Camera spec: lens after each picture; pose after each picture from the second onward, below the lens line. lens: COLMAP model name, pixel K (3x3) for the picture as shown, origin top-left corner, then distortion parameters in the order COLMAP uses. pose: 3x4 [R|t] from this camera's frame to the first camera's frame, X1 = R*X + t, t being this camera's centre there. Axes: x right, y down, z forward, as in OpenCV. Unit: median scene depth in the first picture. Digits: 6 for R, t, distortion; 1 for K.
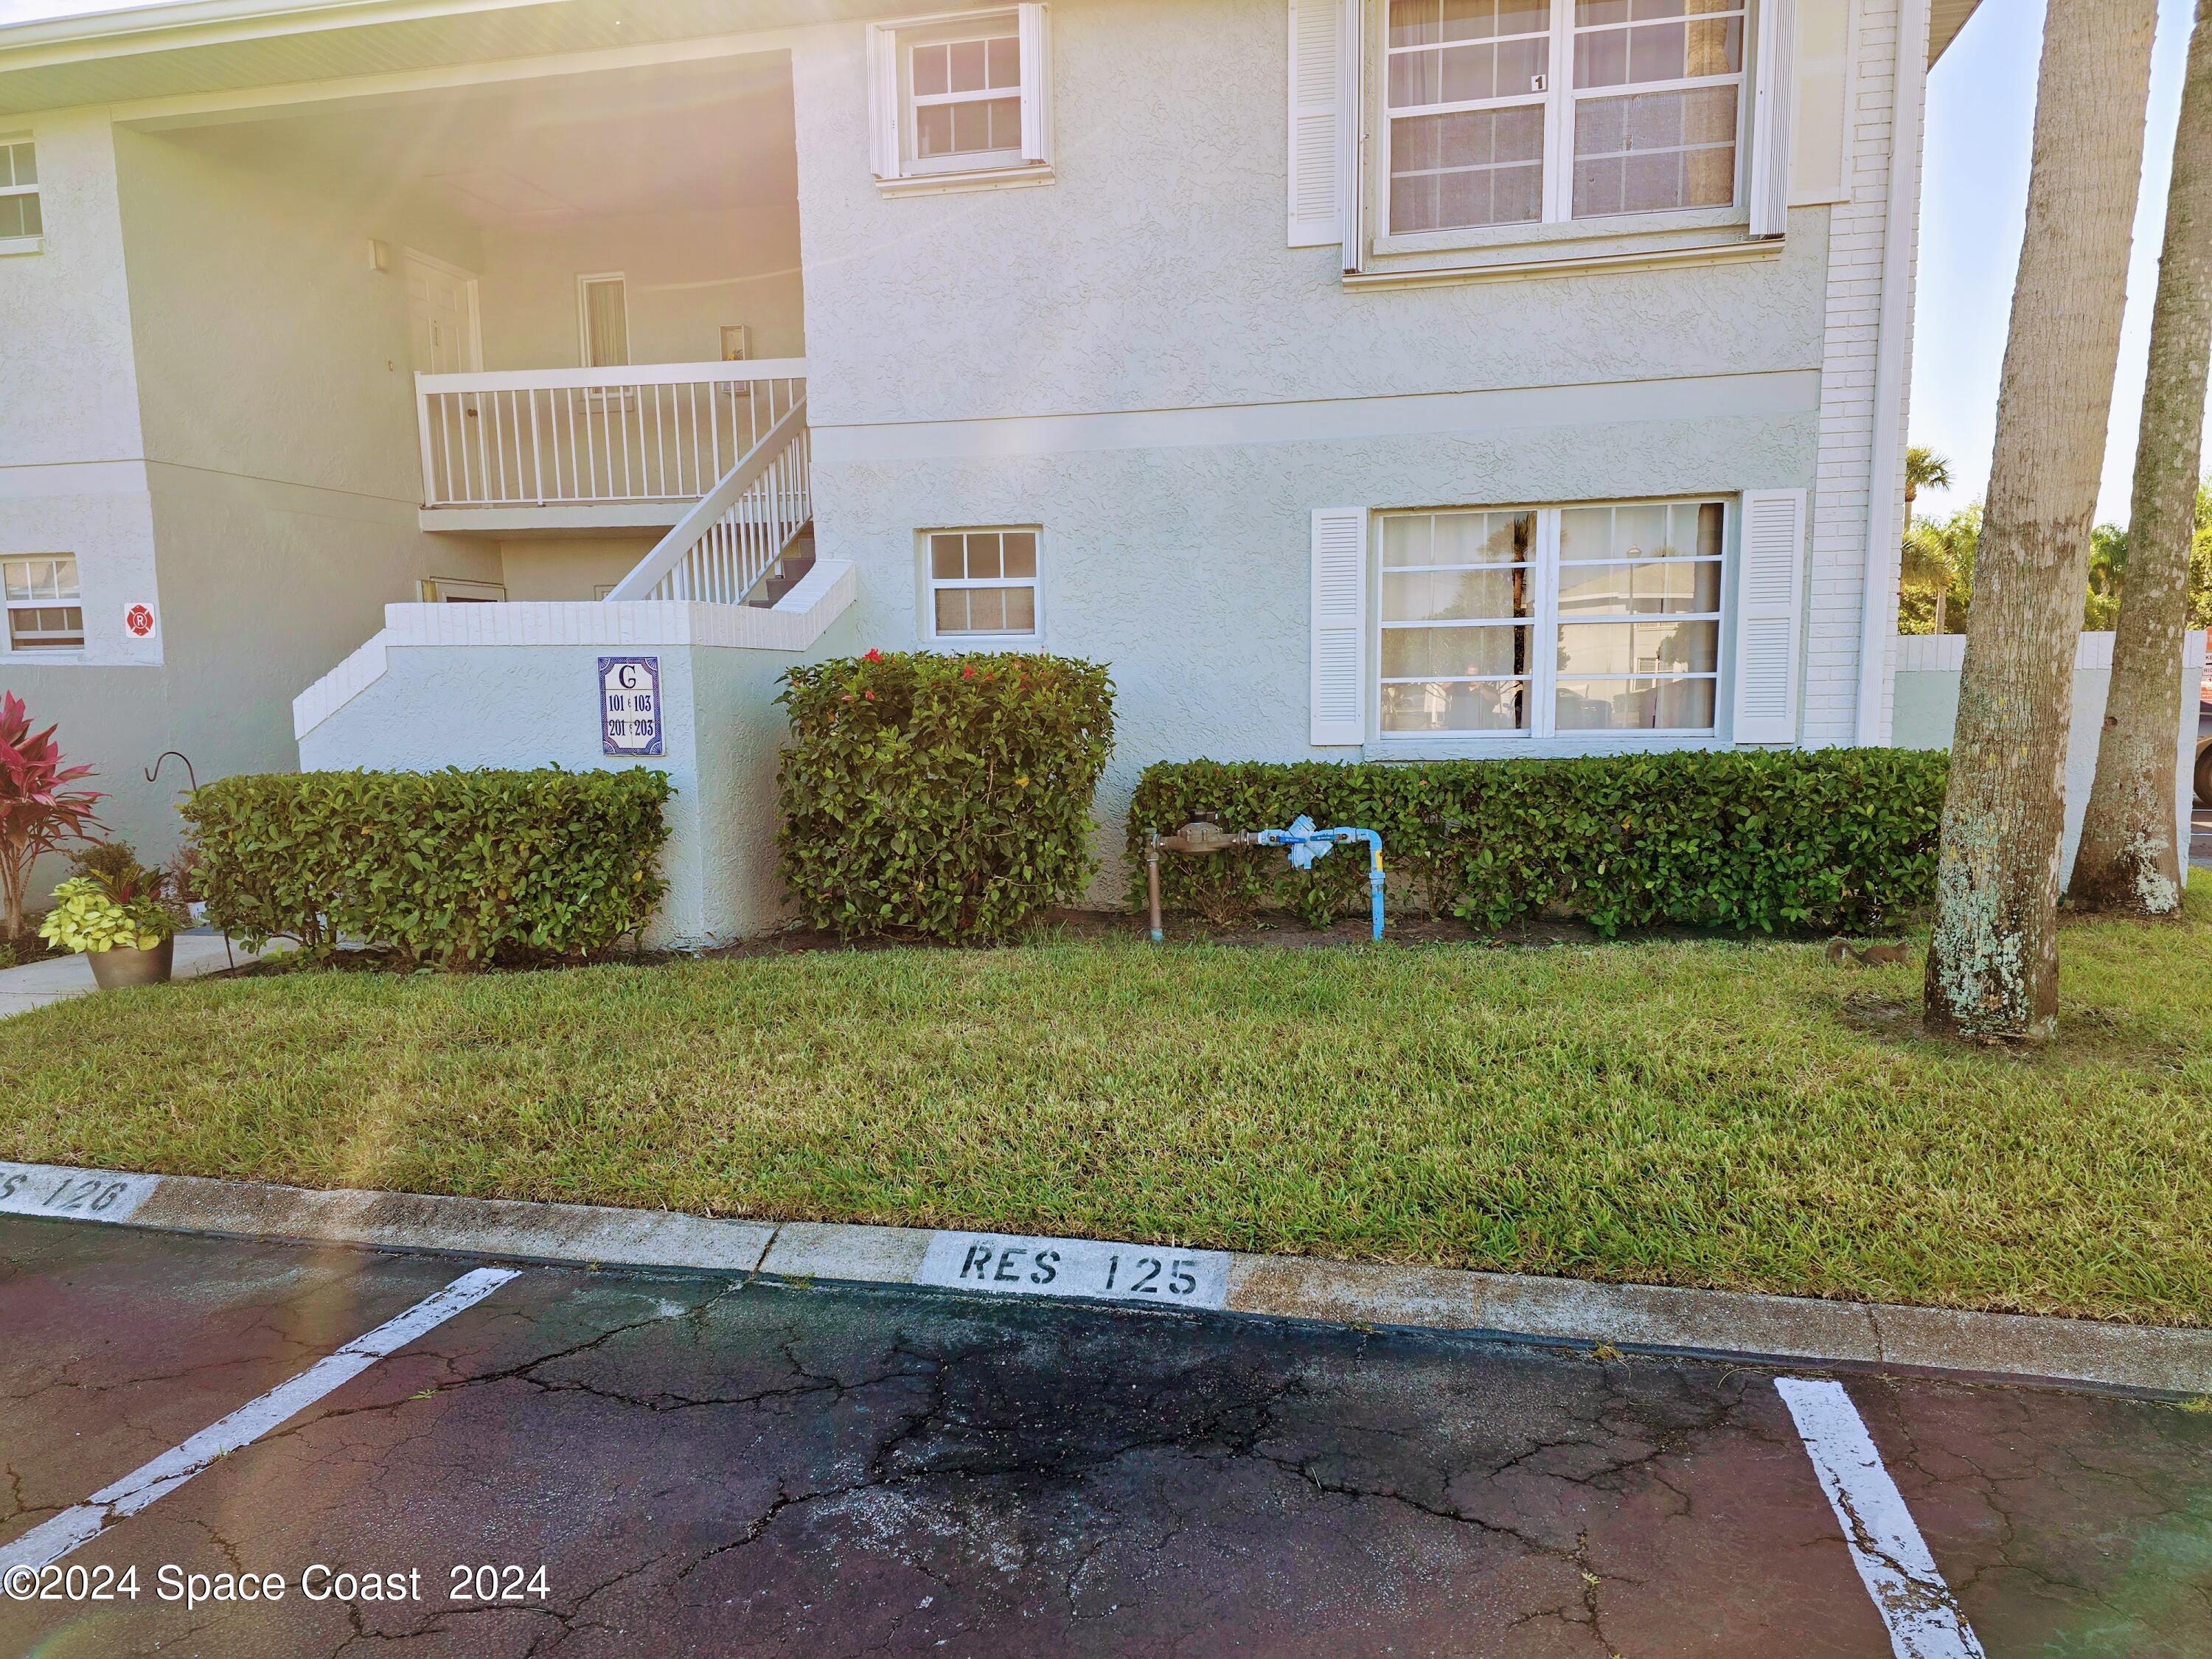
lens RADIAL K [[1469.9, 0, 1116.0], [0, 1469.9, 839.1], [0, 0, 1]] dist [0.079589, -0.057623]
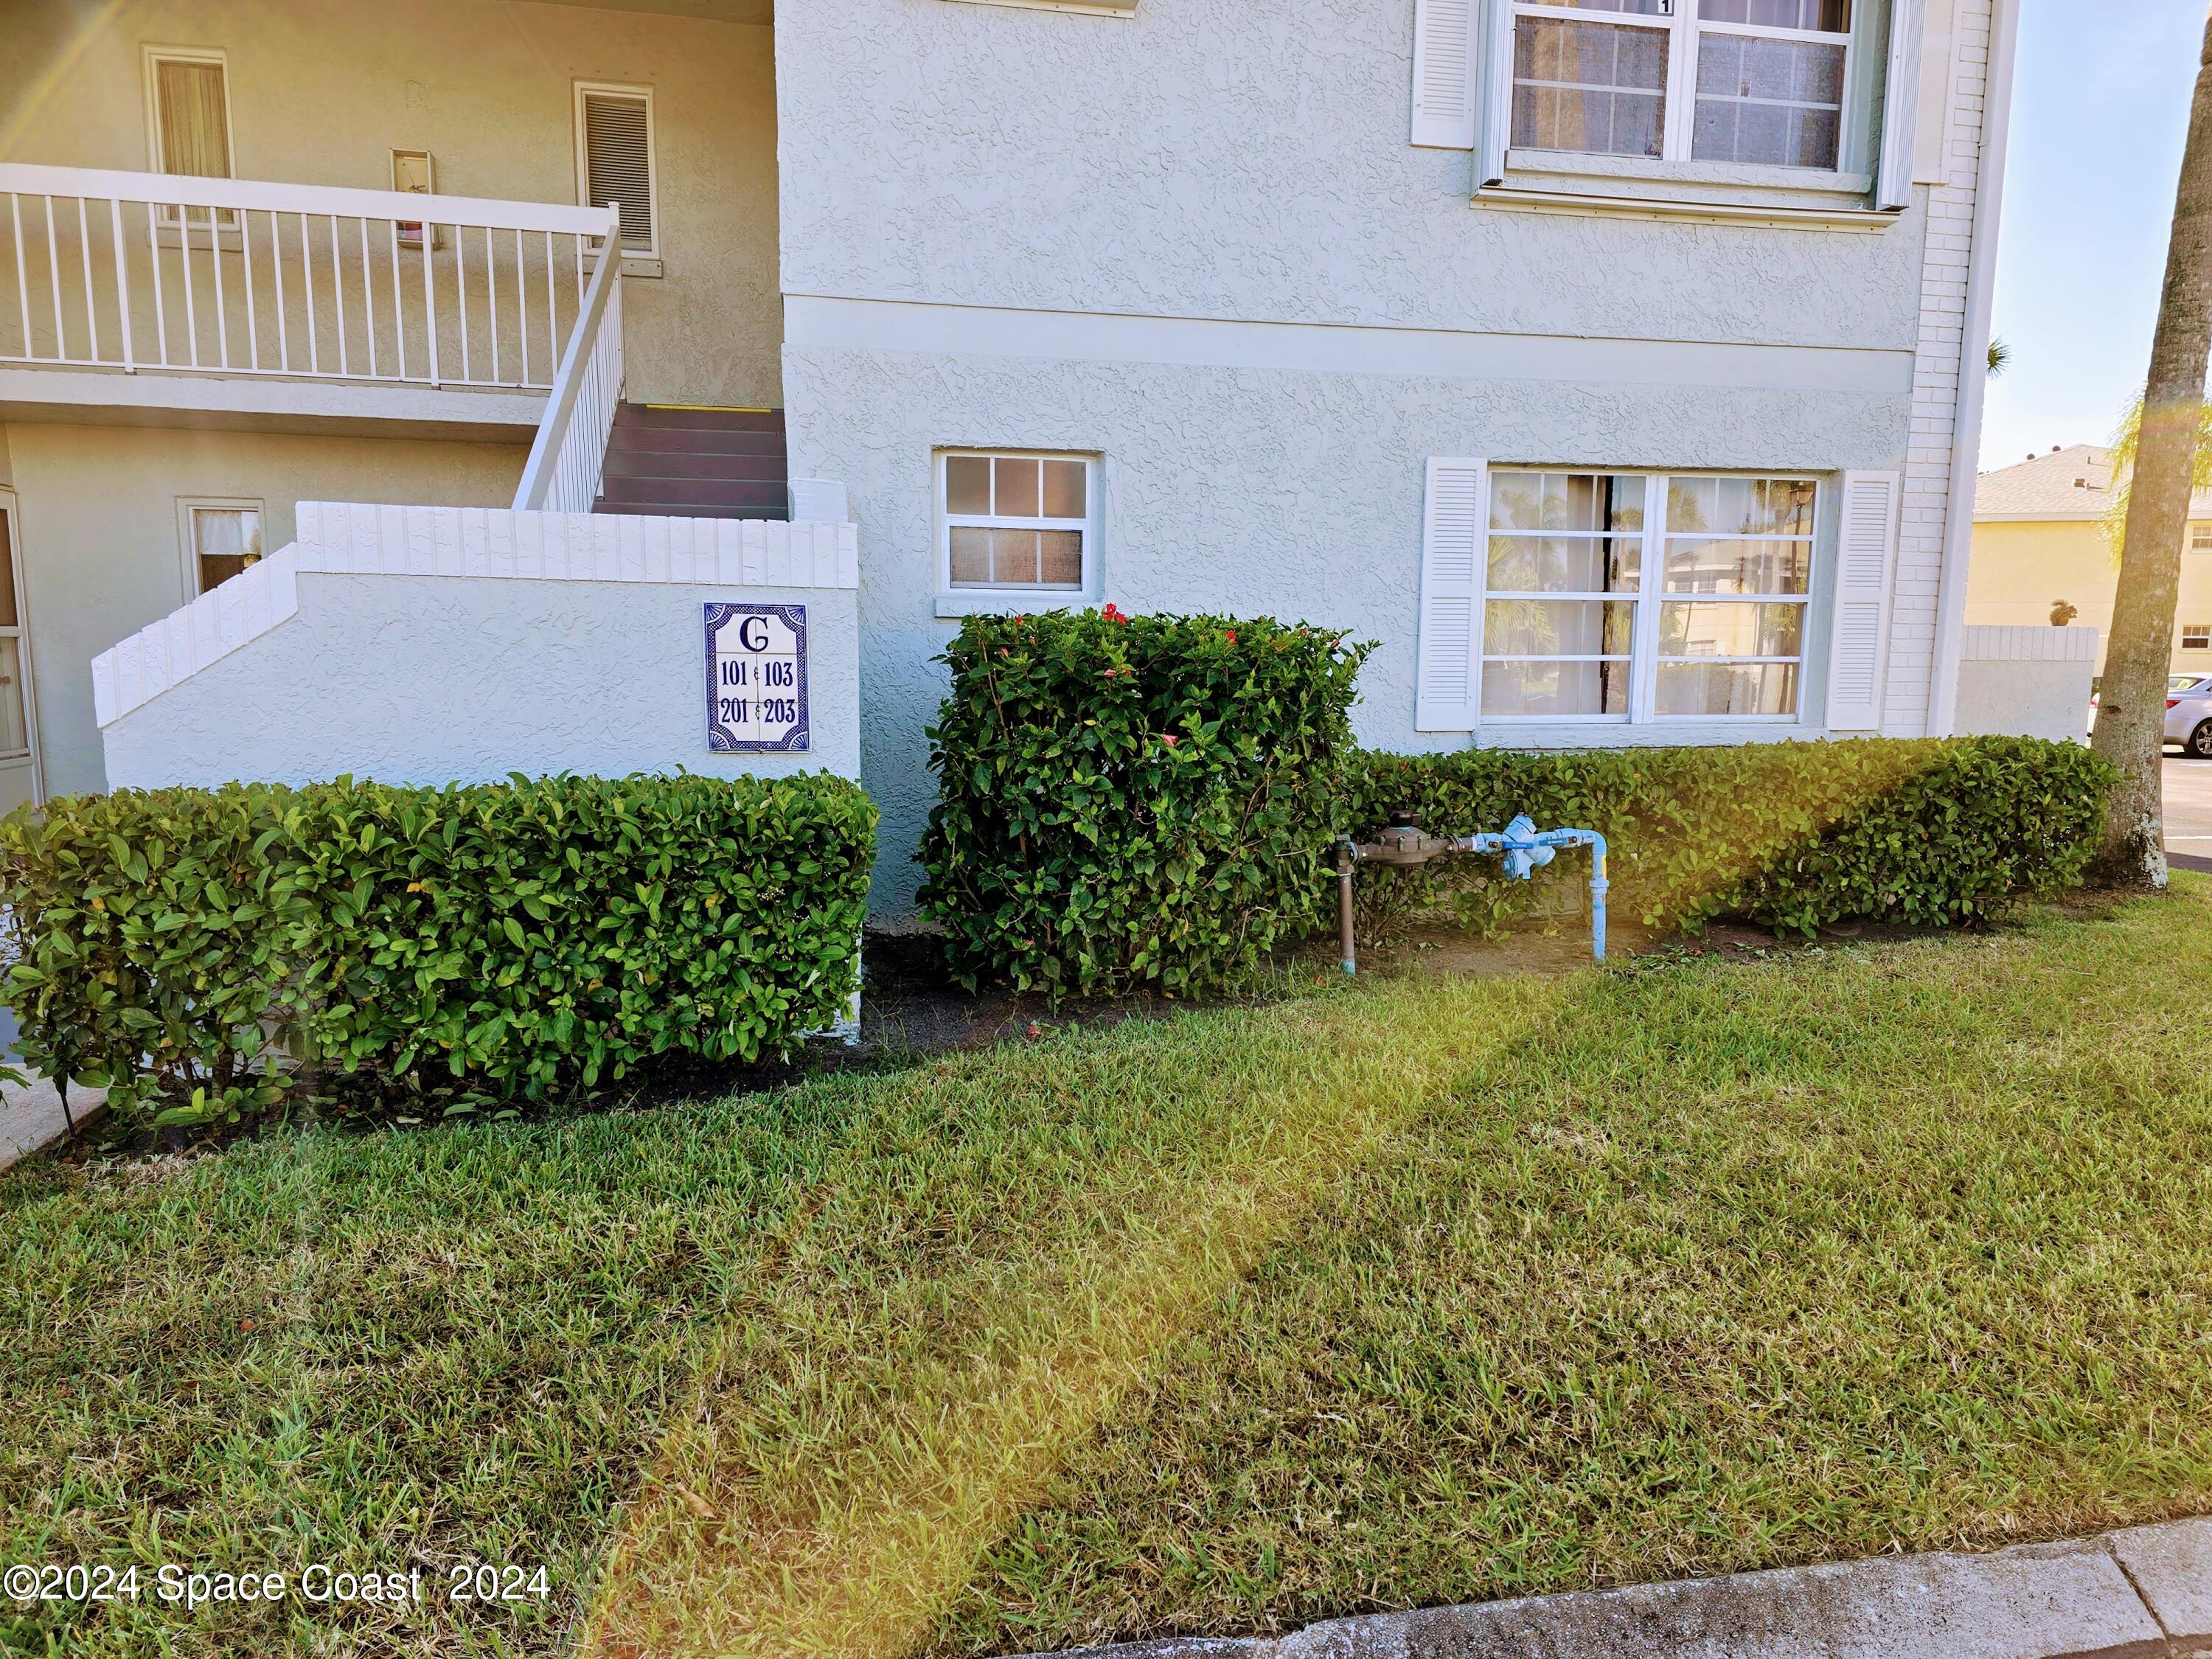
lens RADIAL K [[1484.9, 0, 1106.0], [0, 1484.9, 829.5], [0, 0, 1]] dist [0.077666, -0.062620]
pose [[0.912301, -0.027721, 0.408580, -0.442221], [0.022573, 0.999593, 0.017419, -0.028655], [-0.408897, -0.006669, 0.912556, 0.310072]]
